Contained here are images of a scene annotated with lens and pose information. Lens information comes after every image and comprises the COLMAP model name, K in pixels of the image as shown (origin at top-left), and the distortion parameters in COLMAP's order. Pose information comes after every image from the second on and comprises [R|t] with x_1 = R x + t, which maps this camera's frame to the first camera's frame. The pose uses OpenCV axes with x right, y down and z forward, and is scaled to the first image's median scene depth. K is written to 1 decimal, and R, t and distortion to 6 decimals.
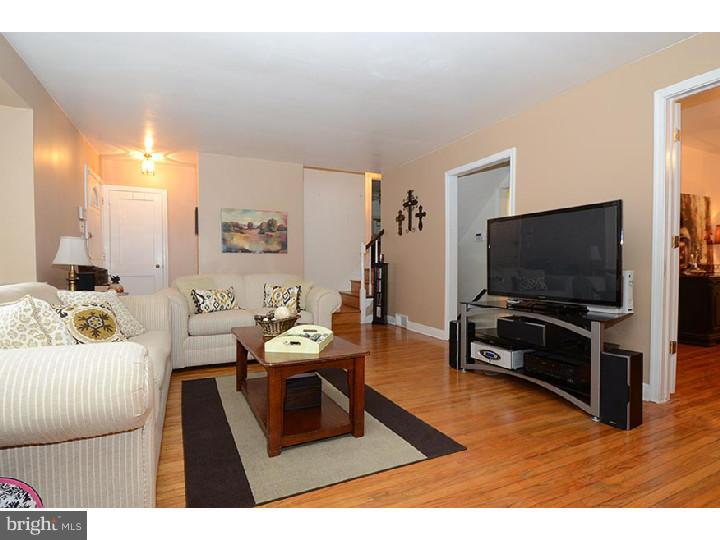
lens RADIAL K [[379.4, 0, 359.9], [0, 379.4, 271.5], [0, 0, 1]] dist [0.048154, -0.048632]
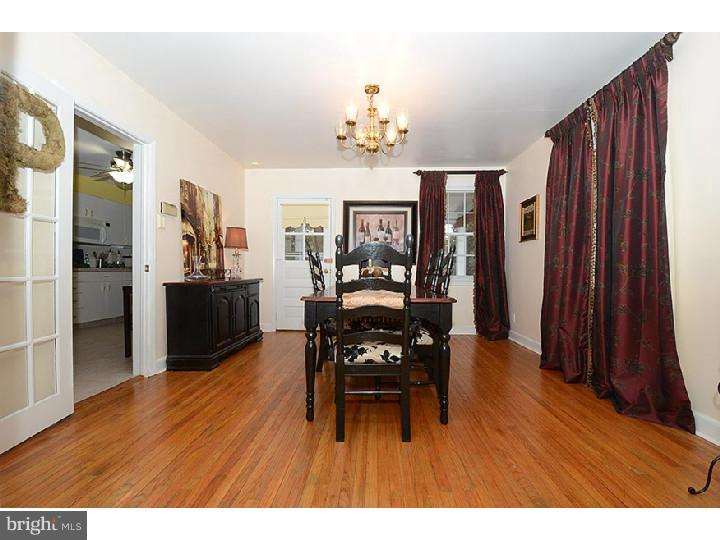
lens RADIAL K [[296.8, 0, 360.0], [0, 296.8, 270.0], [0, 0, 1]] dist [0.001922, 0.000395]
pose [[0.462336, 0.009204, 0.886657, 0.447298], [0.014108, 0.999743, -0.017735, 0.001486], [-0.886593, 0.020708, 0.462087, 0.376443]]
